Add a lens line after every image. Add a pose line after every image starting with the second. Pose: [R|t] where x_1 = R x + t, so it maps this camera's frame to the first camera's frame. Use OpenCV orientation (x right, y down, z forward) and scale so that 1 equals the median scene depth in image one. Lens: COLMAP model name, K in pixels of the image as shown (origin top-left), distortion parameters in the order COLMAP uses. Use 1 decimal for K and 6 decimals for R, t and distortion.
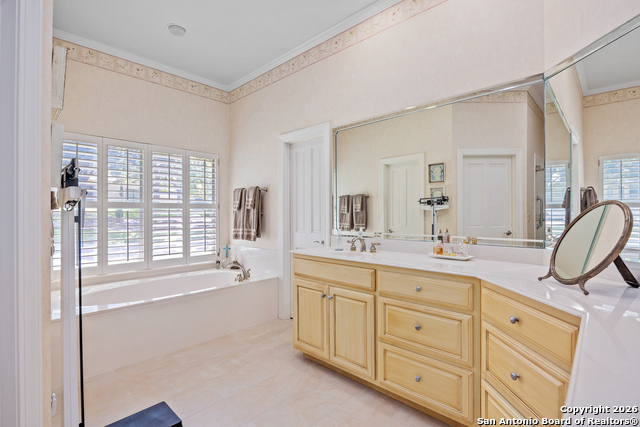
lens RADIAL K [[297.4, 0, 320.2], [0, 297.4, 213.0], [0, 0, 1]] dist [-0.001025, -0.000342]
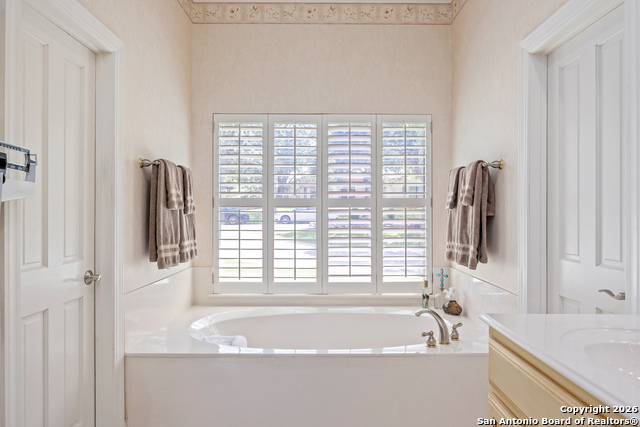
lens RADIAL K [[392.2, 0, 320.1], [0, 392.2, 213.0], [0, 0, 1]] dist [-0.005390, 0.000624]
pose [[0.697069, 0.000052, -0.717004, 0.072377], [-0.000519, 1.000000, -0.000431, -0.000206], [0.717004, 0.000673, 0.697069, 0.345919]]
